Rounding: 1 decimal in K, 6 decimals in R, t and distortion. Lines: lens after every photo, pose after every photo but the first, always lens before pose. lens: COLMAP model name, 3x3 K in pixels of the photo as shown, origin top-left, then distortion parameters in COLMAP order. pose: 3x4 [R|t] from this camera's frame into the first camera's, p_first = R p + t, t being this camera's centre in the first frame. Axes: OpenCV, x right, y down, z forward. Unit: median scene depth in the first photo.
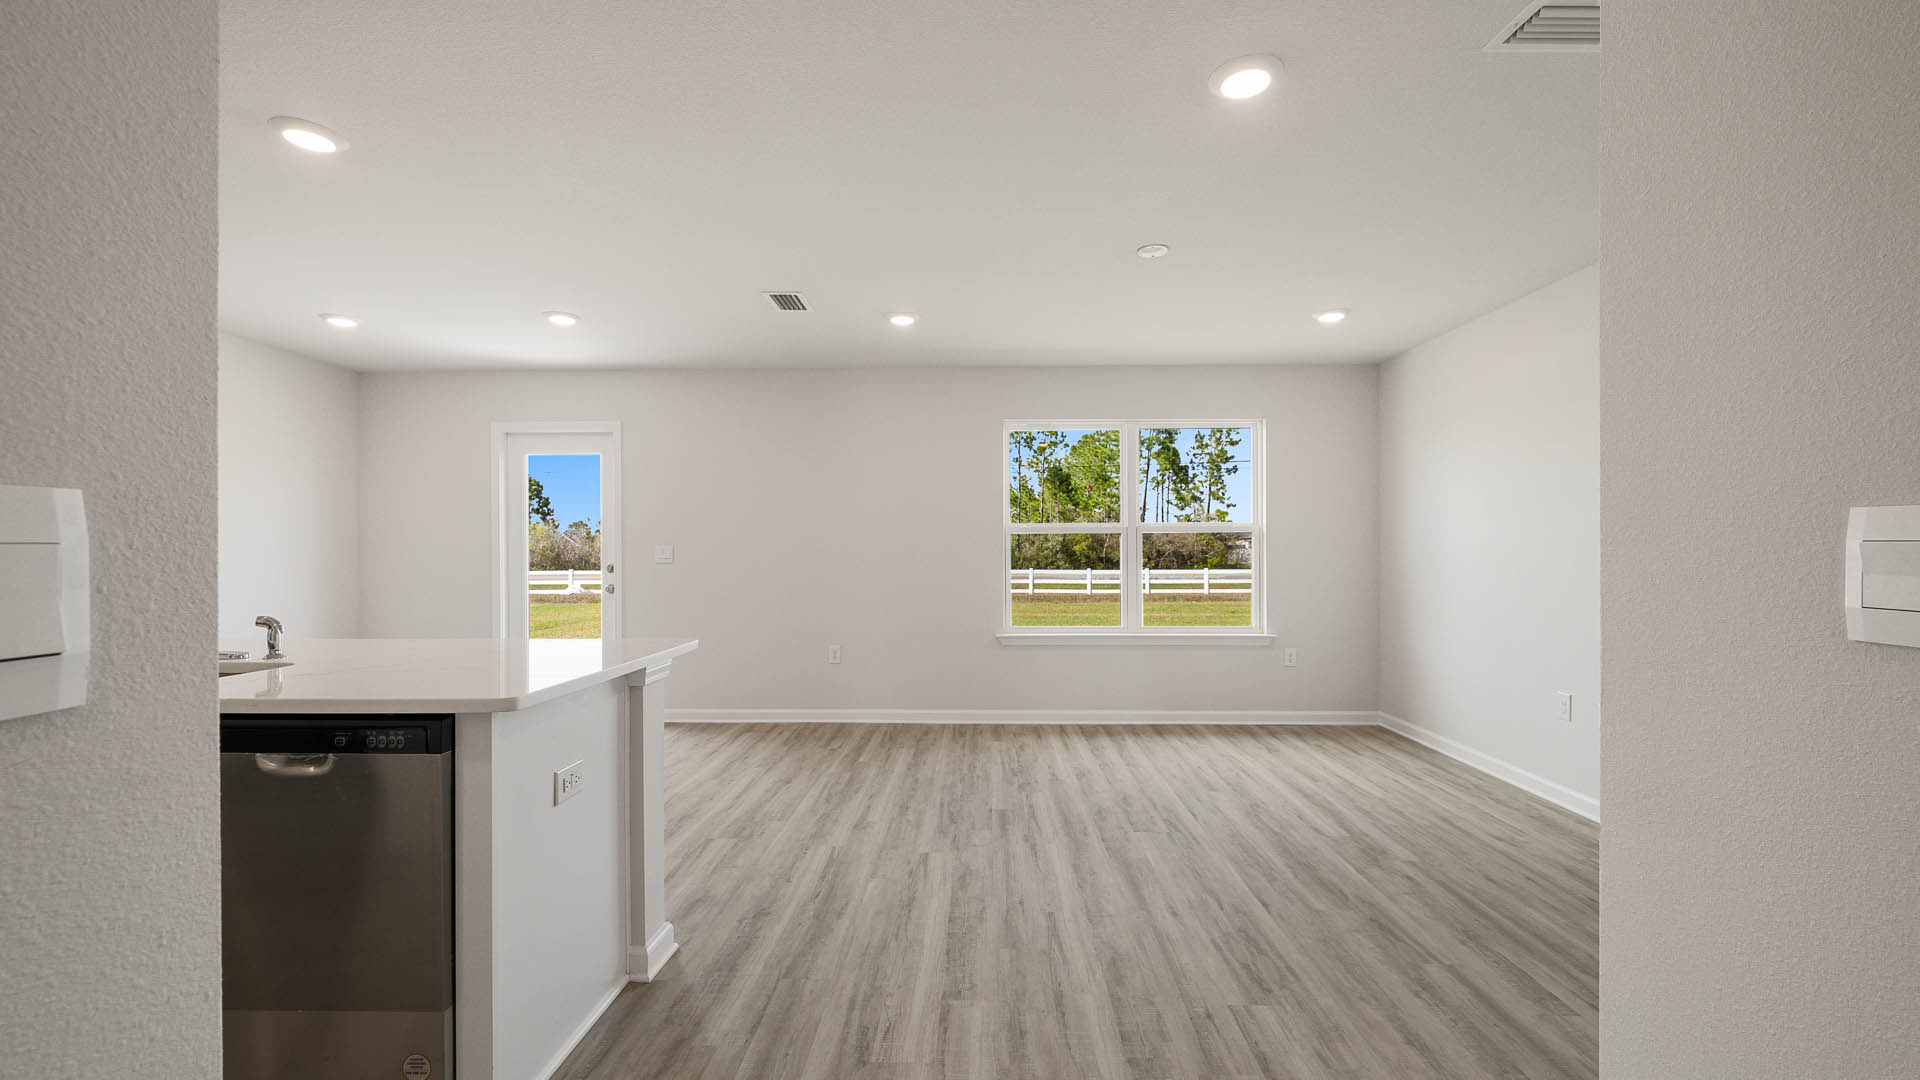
lens RADIAL K [[769.4, 0, 960.0], [0, 769.4, 540.0], [0, 0, 1]] dist [-0.002439, -0.000159]
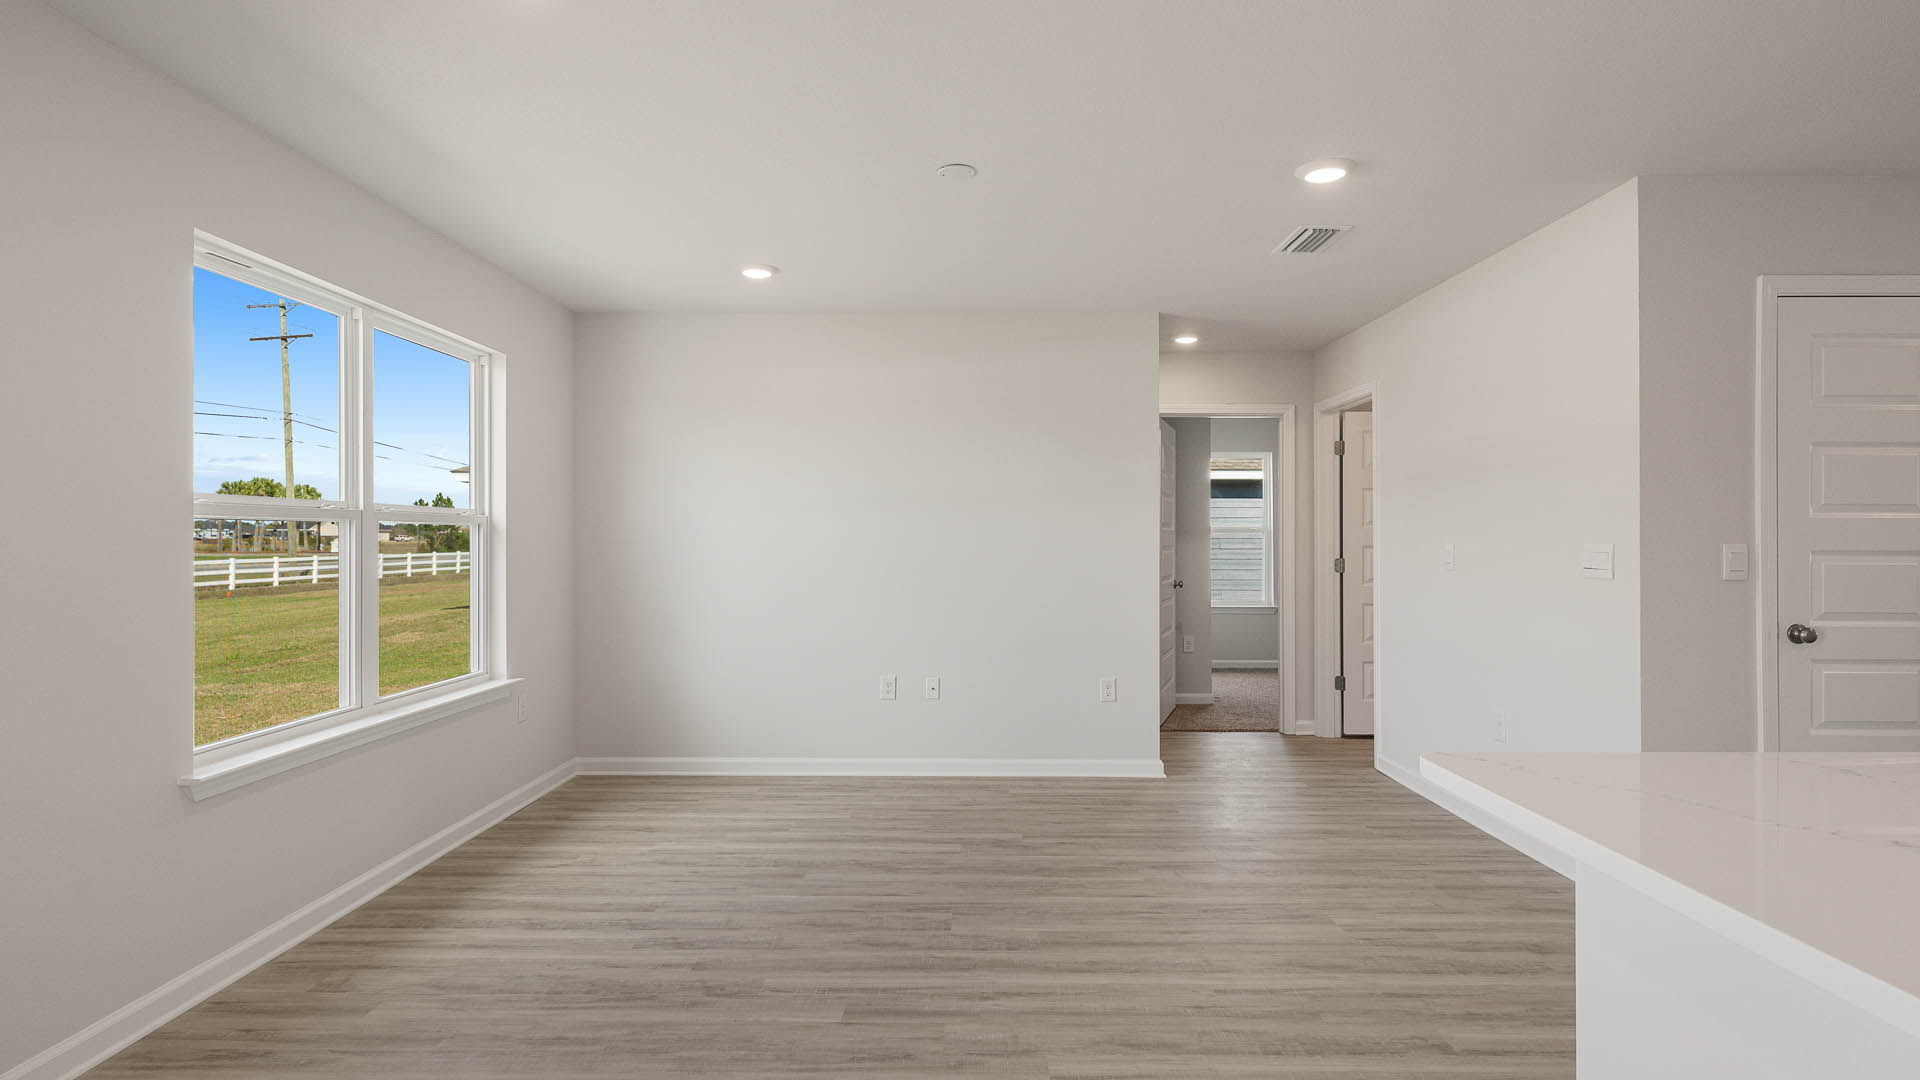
lens RADIAL K [[961.8, 0, 989.9], [0, 961.8, 543.1], [0, 0, 1]] dist [0.000606, -0.001140]
pose [[-0.020053, -0.001331, 0.999798, -0.721121], [-0.013650, 0.999906, 0.001057, -0.001490], [-0.999706, -0.013626, -0.020069, 0.993349]]
